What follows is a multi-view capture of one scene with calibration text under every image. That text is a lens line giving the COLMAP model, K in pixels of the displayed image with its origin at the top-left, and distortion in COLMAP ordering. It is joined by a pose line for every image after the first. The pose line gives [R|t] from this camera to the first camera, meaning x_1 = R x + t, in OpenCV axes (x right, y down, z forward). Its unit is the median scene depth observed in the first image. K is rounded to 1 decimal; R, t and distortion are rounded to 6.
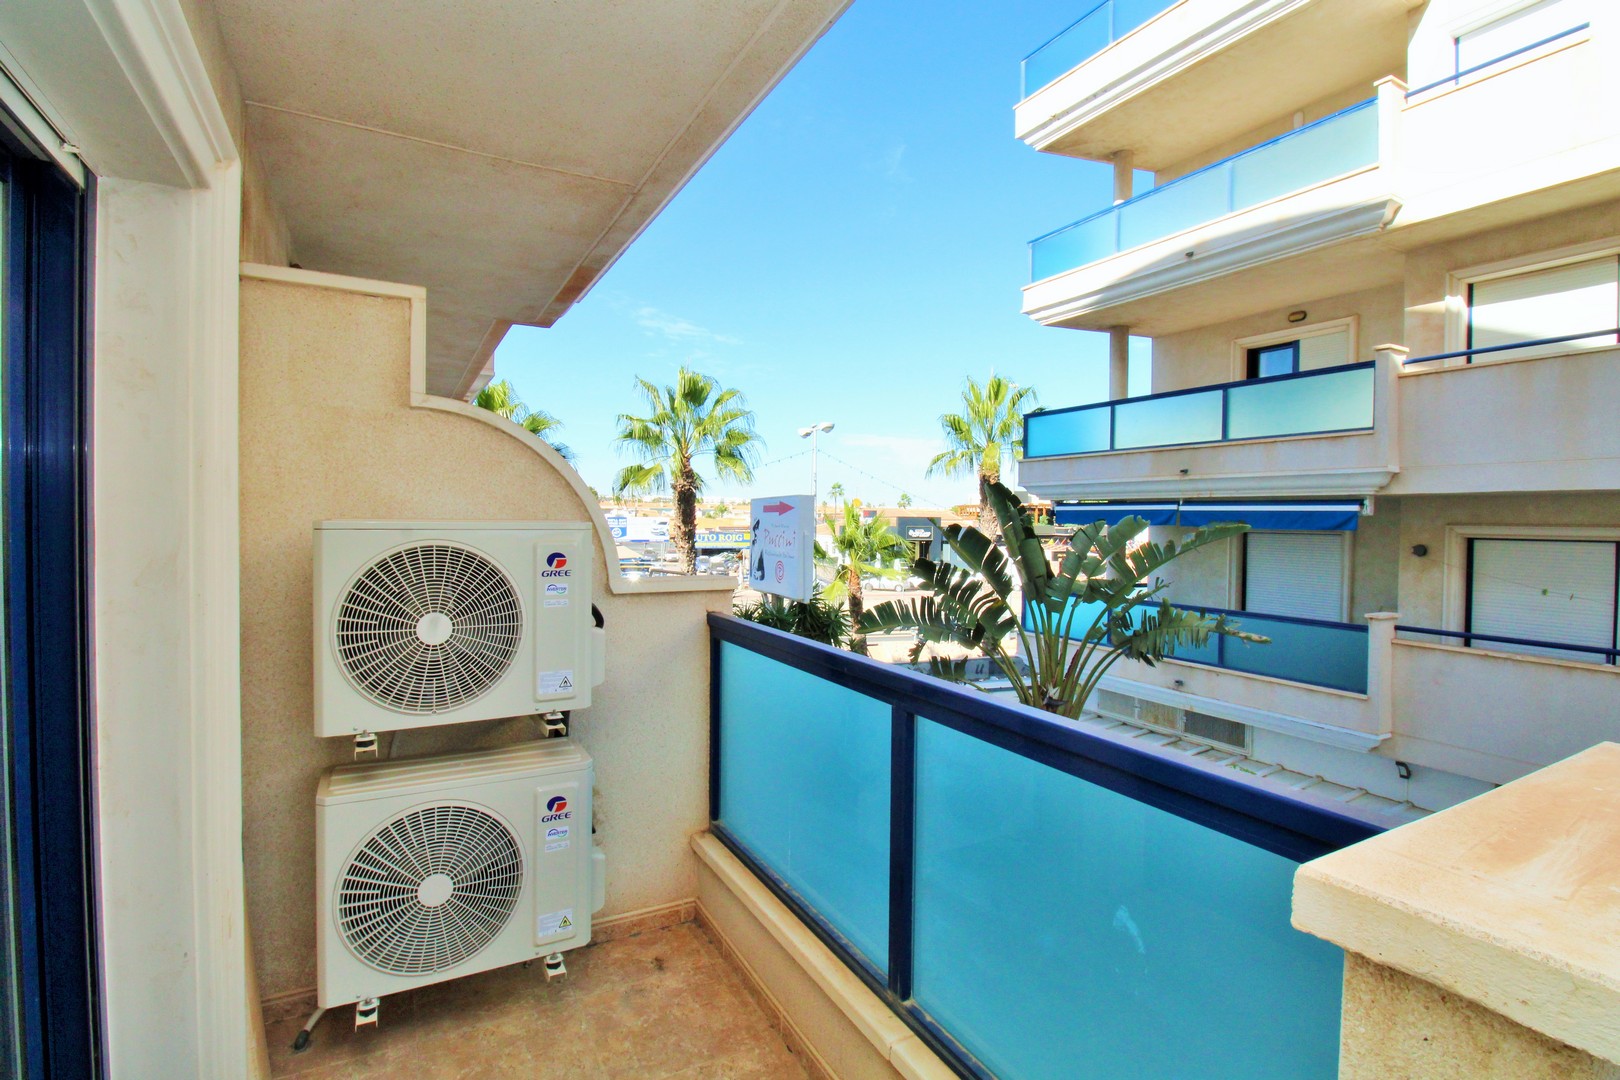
lens RADIAL K [[755.8, 0, 818.2], [0, 755.8, 530.6], [0, 0, 1]] dist [0.001752, -0.016266]
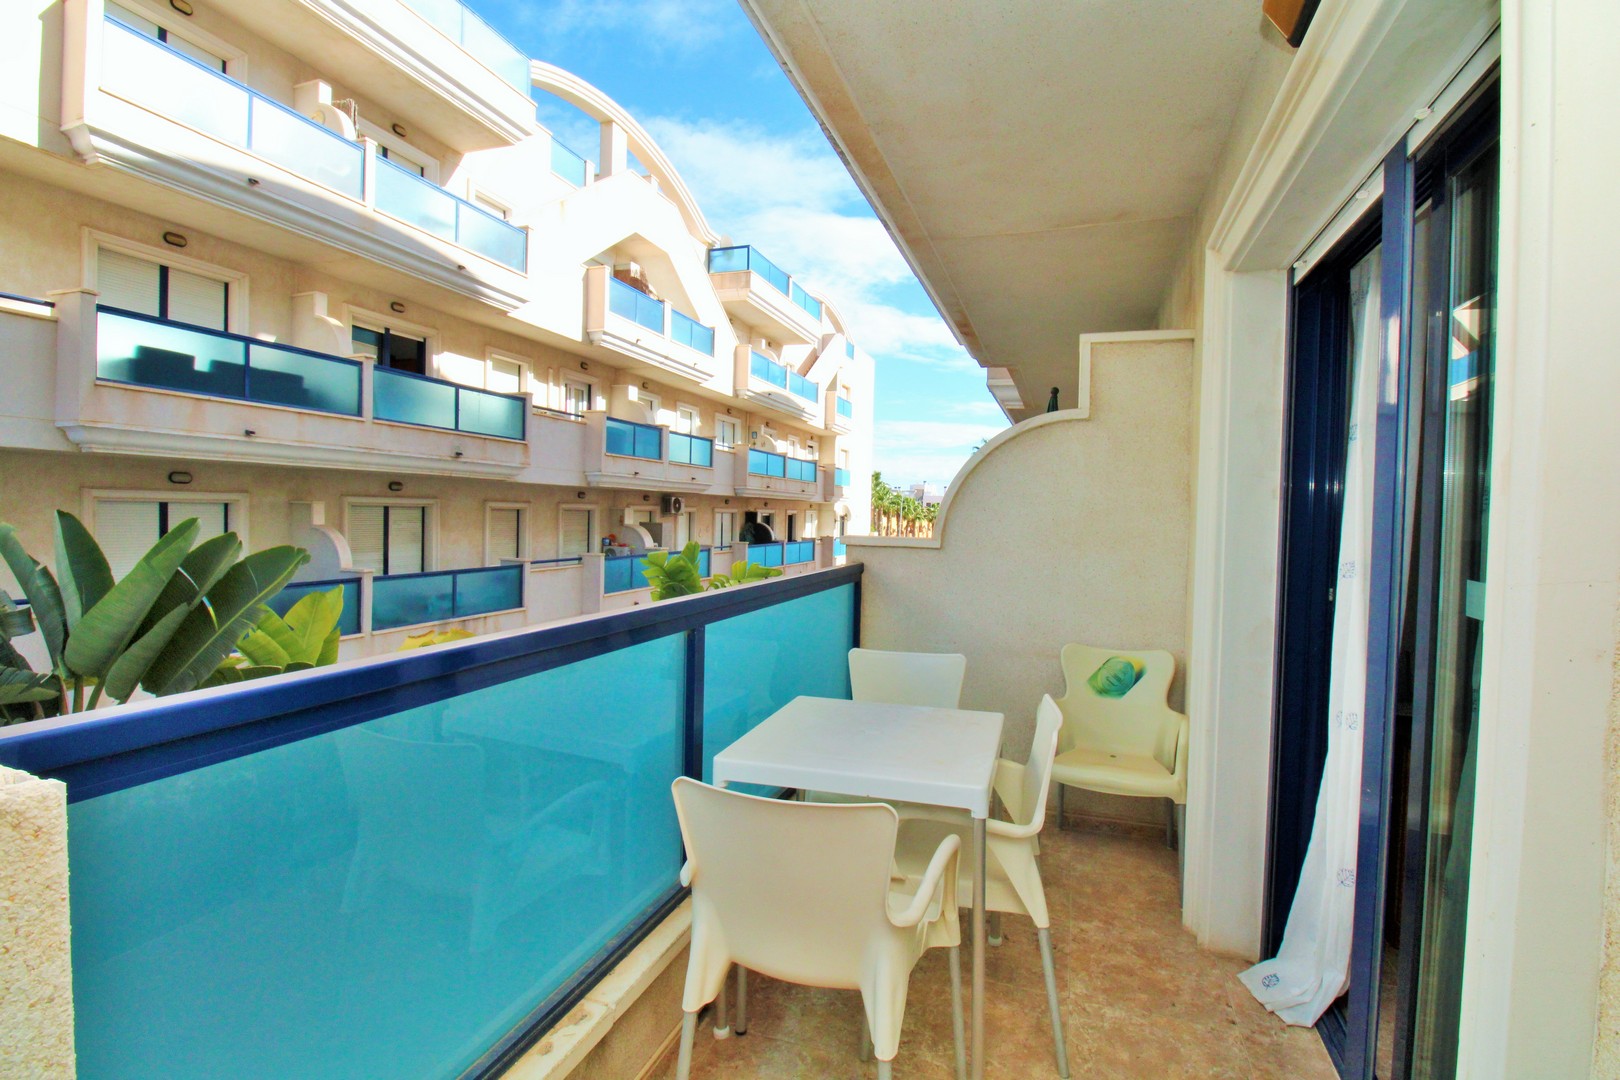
lens RADIAL K [[755.8, 0, 818.2], [0, 755.8, 530.6], [0, 0, 1]] dist [0.001752, -0.016266]
pose [[-0.656021, -0.048284, 0.753197, -0.726738], [-0.029842, 0.998831, 0.038038, -0.022785], [-0.754153, 0.002477, -0.656694, 1.307892]]
